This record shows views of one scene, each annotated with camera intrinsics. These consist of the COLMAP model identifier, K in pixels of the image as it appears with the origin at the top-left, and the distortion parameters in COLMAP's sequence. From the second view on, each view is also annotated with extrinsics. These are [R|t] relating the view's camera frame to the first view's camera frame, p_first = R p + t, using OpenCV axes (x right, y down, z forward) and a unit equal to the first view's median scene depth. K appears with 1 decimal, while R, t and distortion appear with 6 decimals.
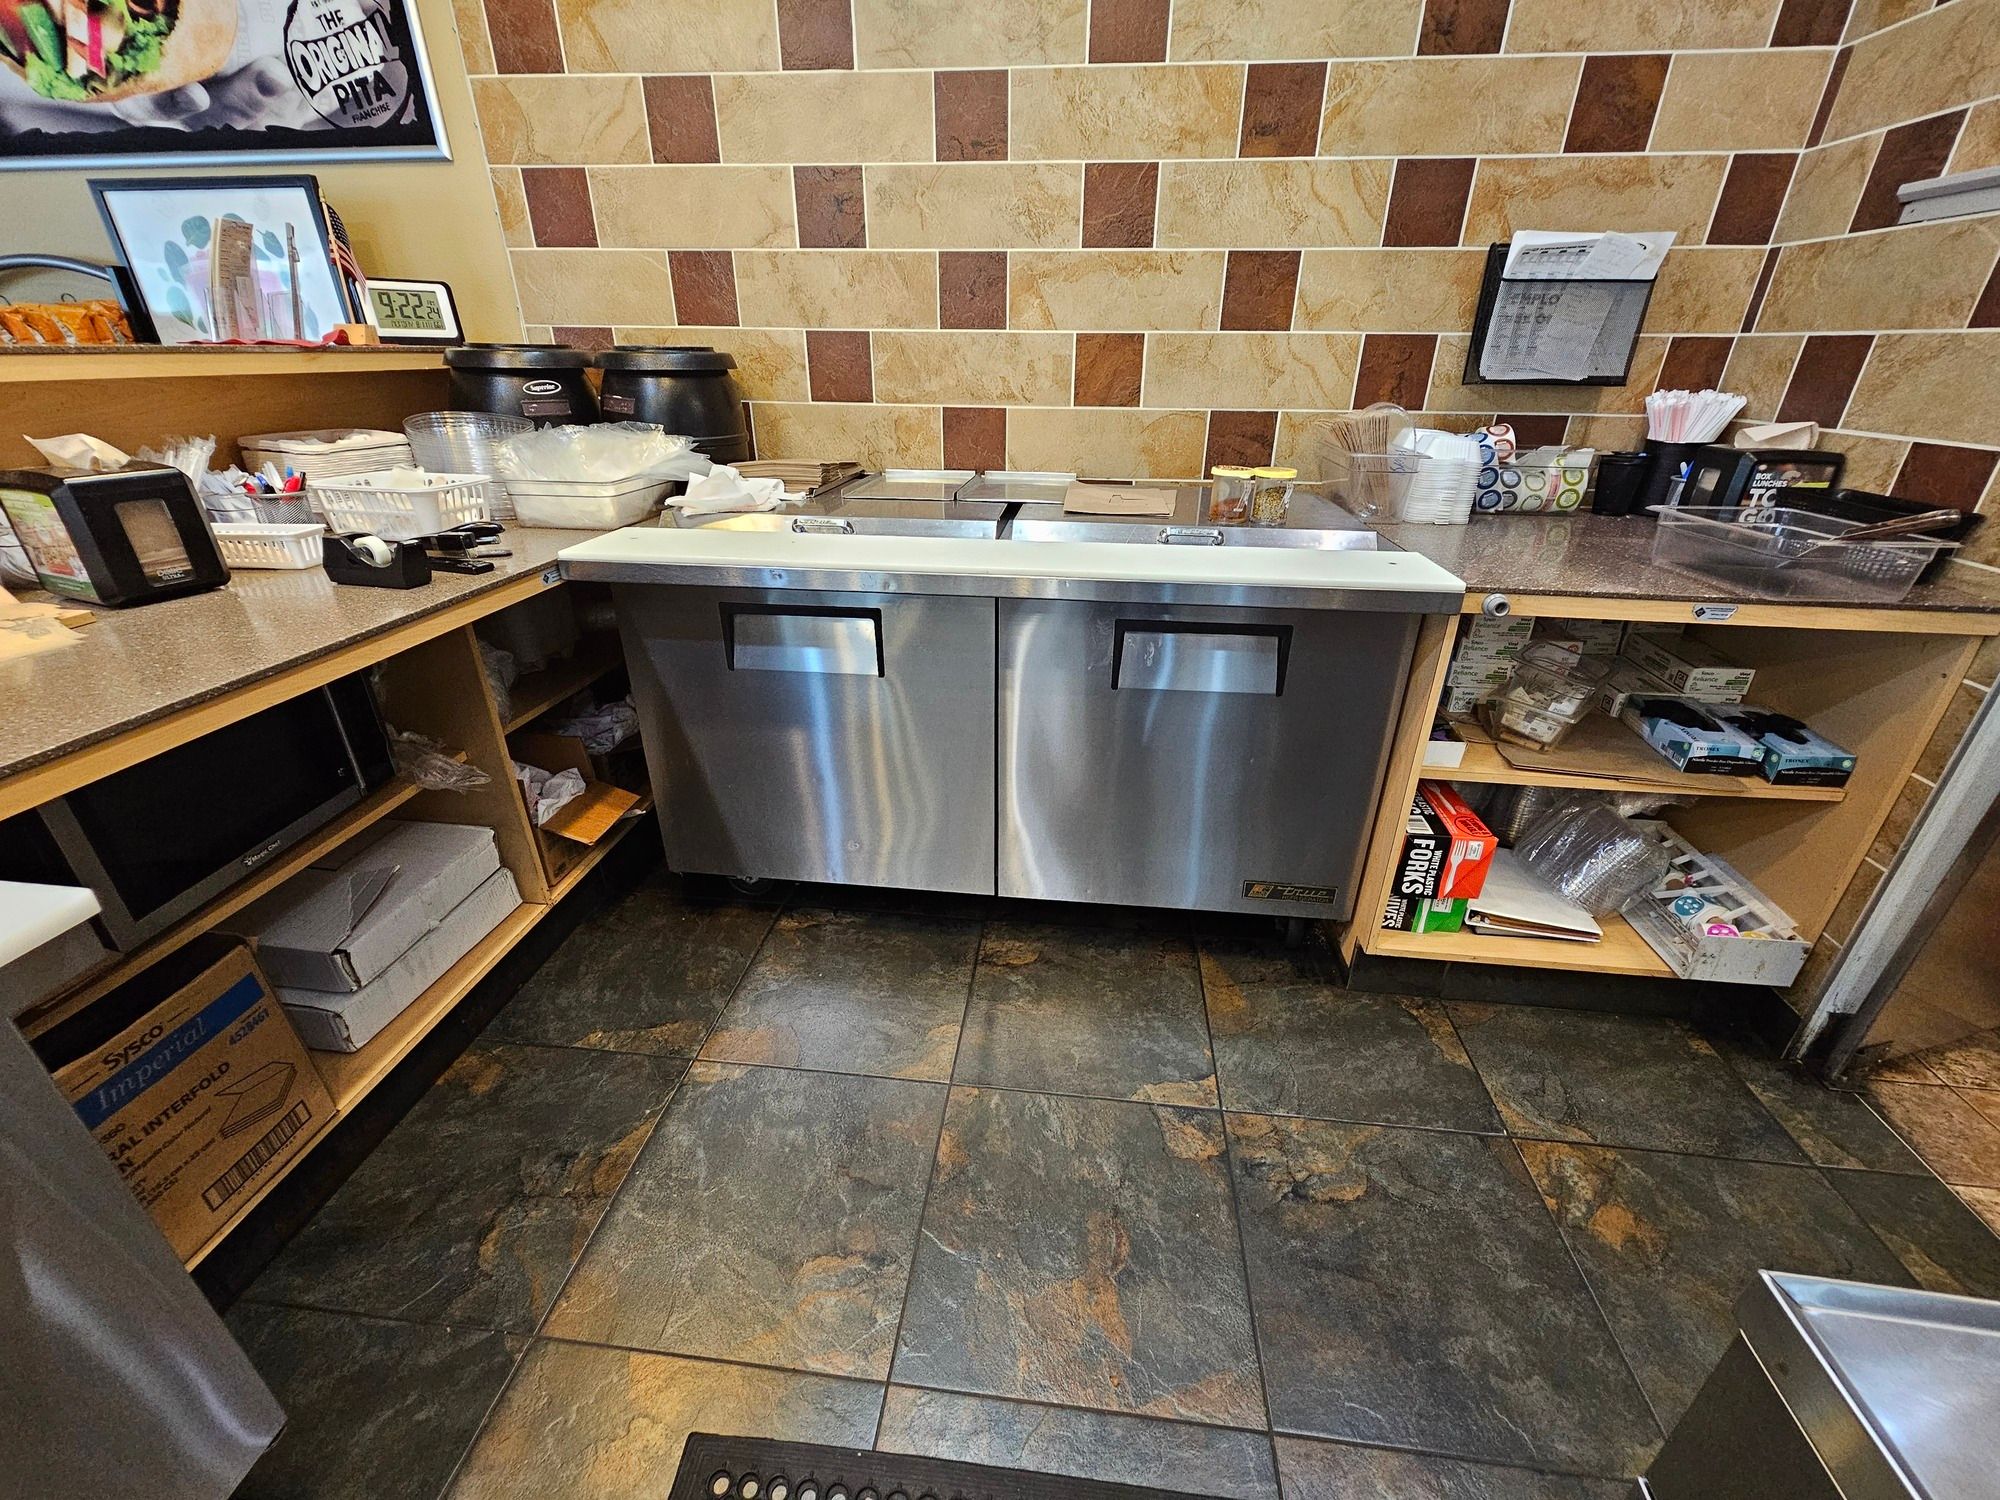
lens RADIAL K [[820.5, 0, 1002.8], [0, 820.5, 754.4], [0, 0, 1]] dist [-0.002136, -0.000624]
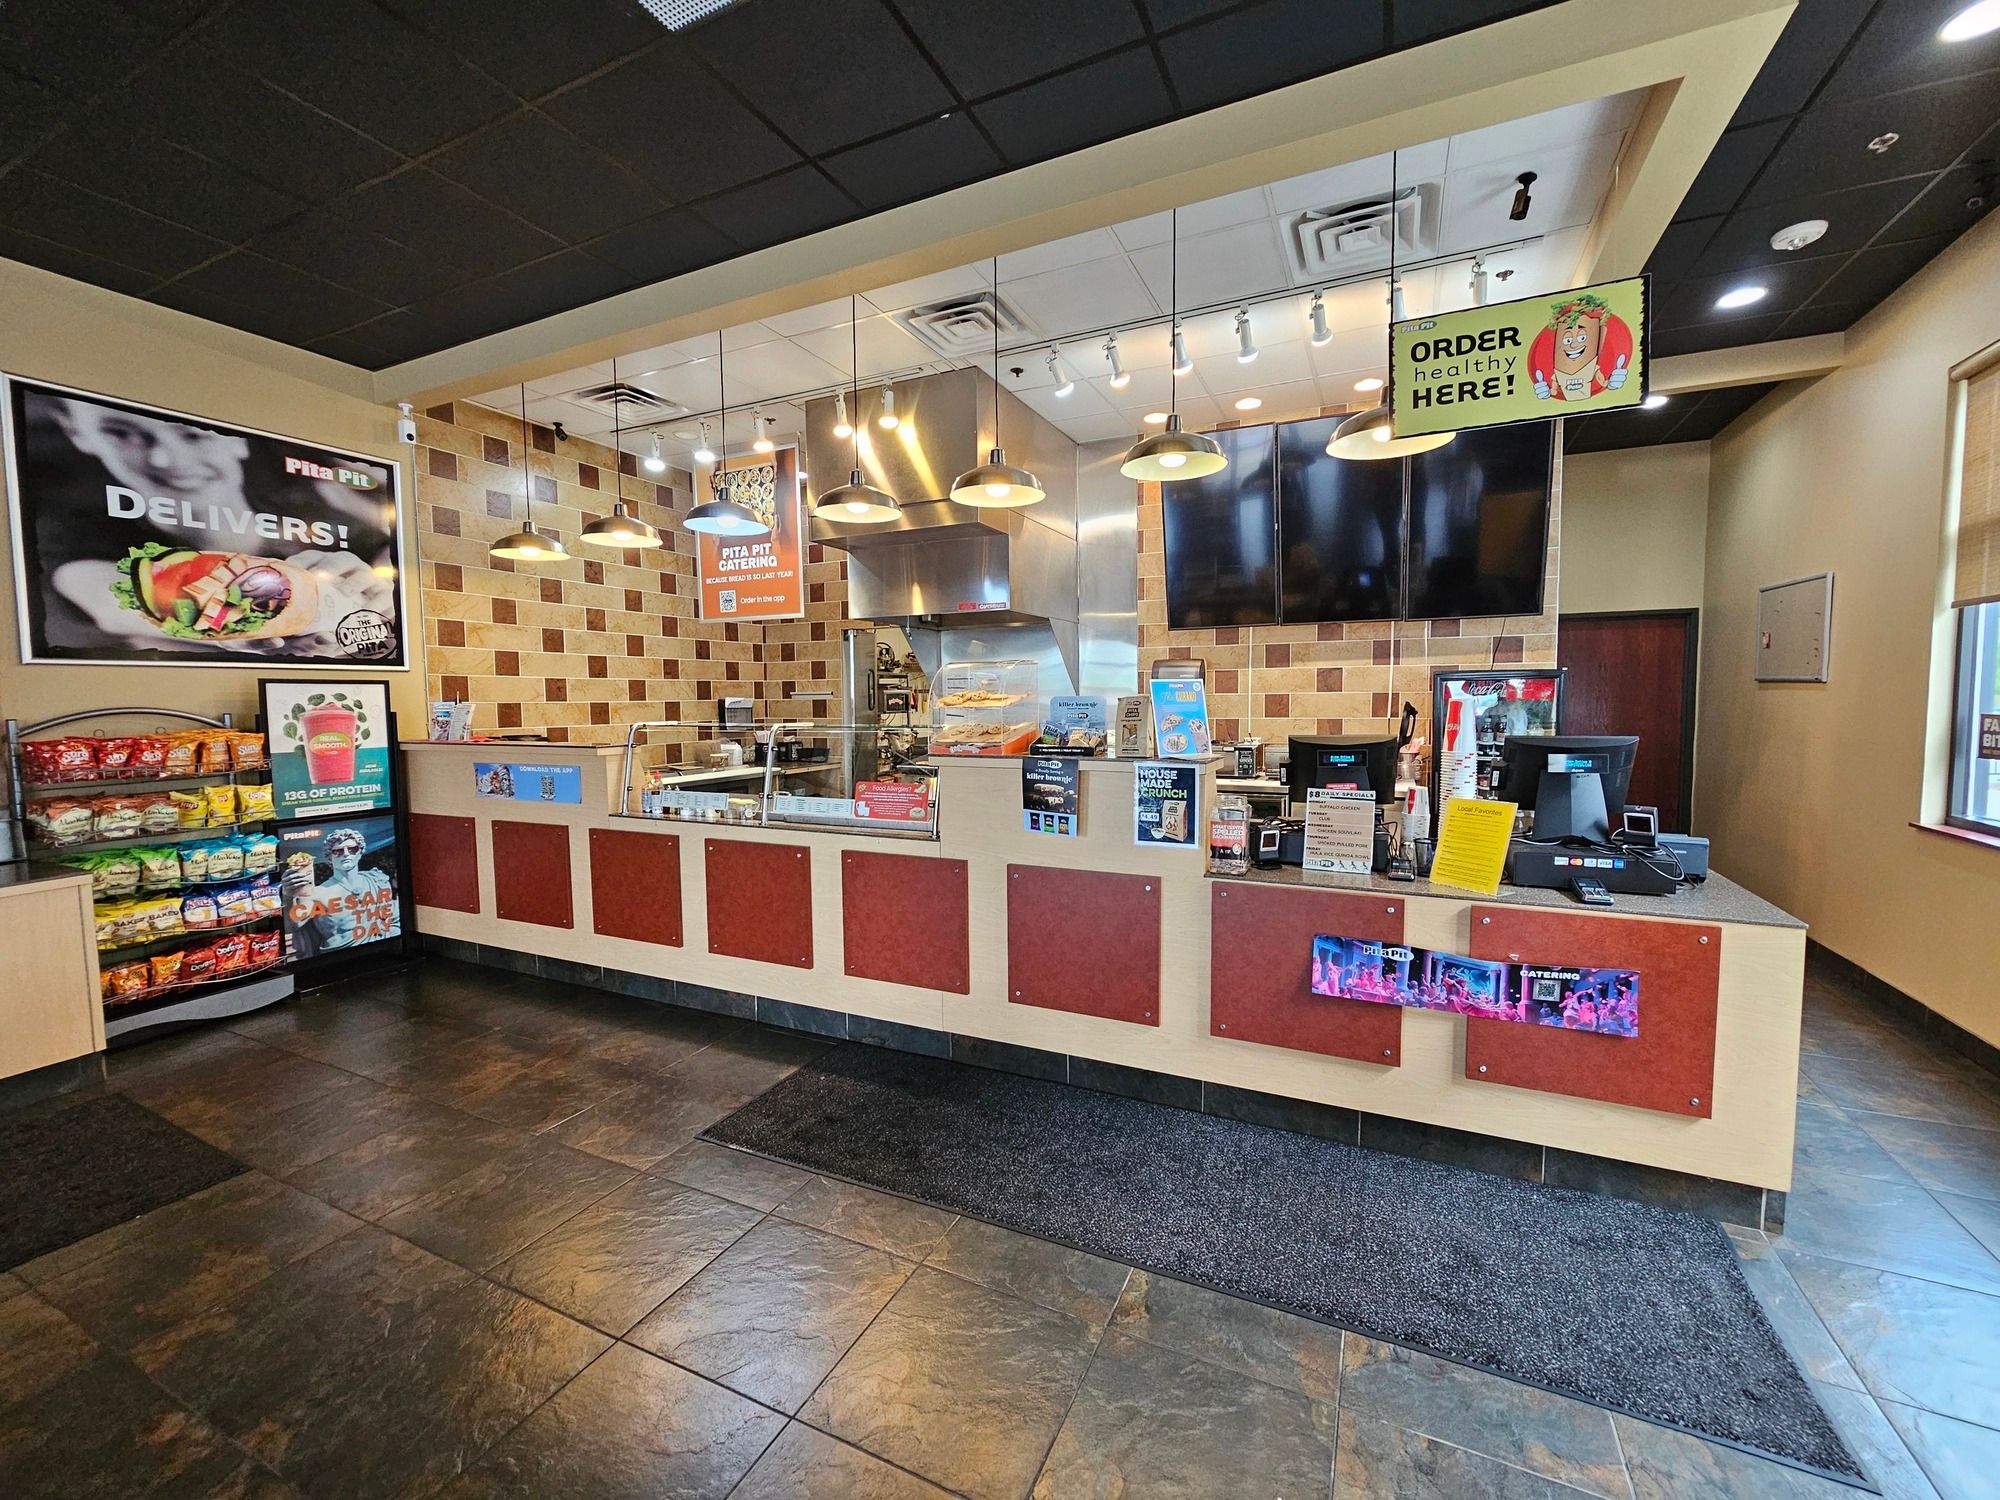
lens RADIAL K [[820.5, 0, 1007.7], [0, 820.5, 753.1], [0, 0, 1]] dist [-0.002136, -0.000624]
pose [[0.326858, -0.074678, 0.942119, -2.524602], [0.430119, 0.899402, -0.077933, 0.475024], [-0.841523, 0.430696, 0.326097, -1.255371]]
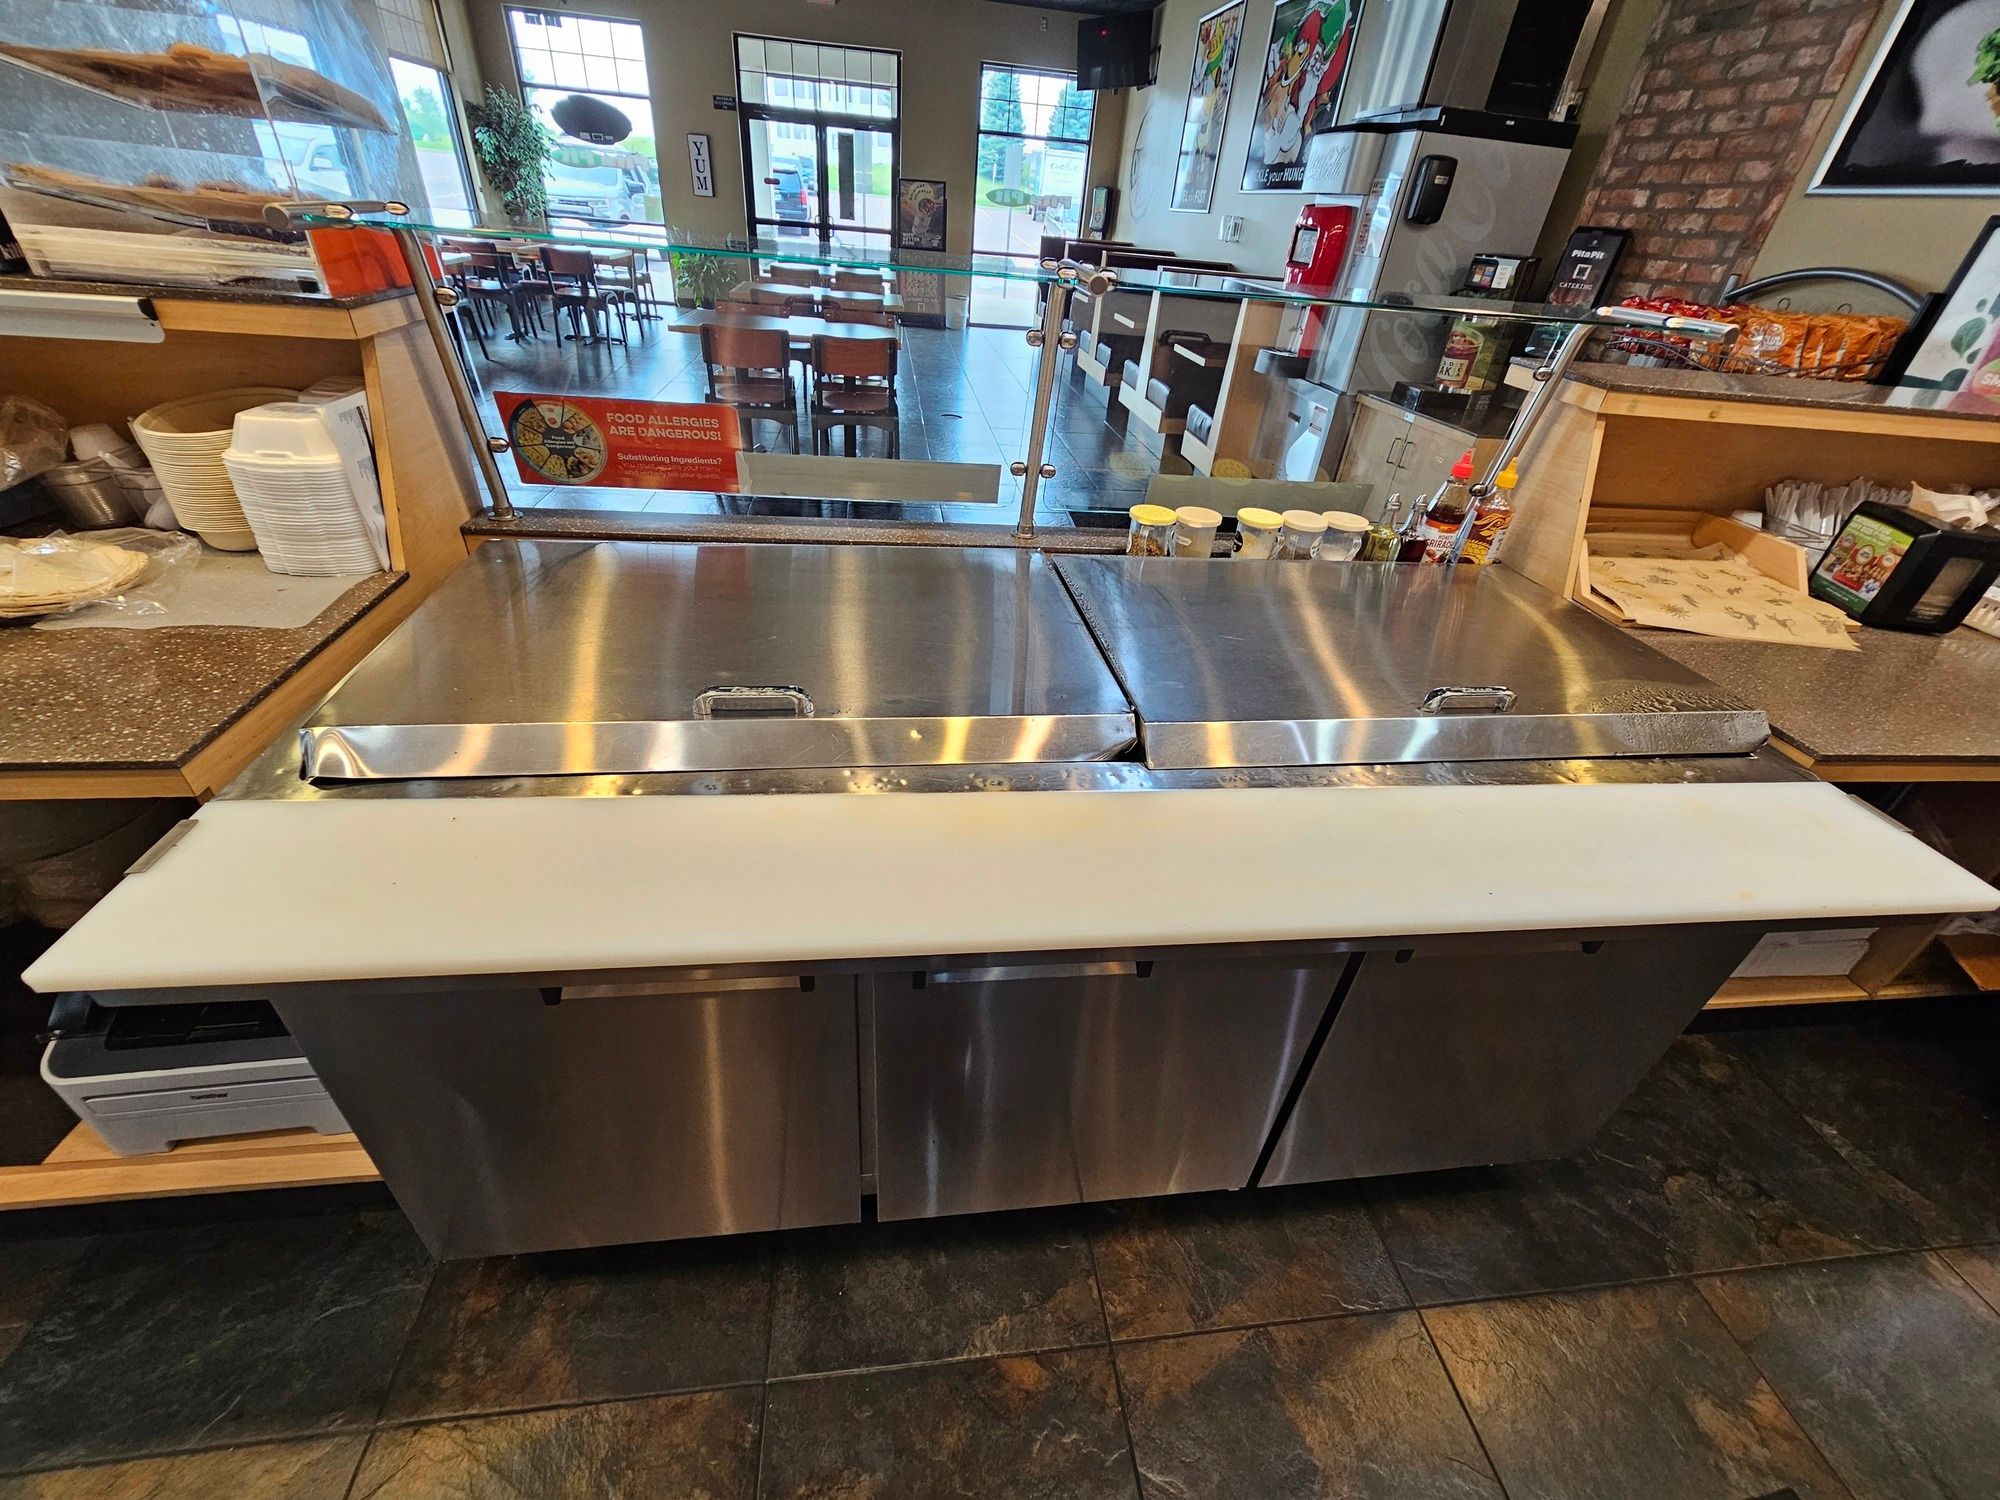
lens RADIAL K [[820.5, 0, 1005.1], [0, 820.5, 753.7], [0, 0, 1]] dist [-0.002136, -0.000624]
pose [[0.233775, 0.551226, -0.800936, -0.161235], [-0.499919, 0.774678, 0.387240, 0.091700], [0.833925, 0.309876, 0.456669, -0.378899]]
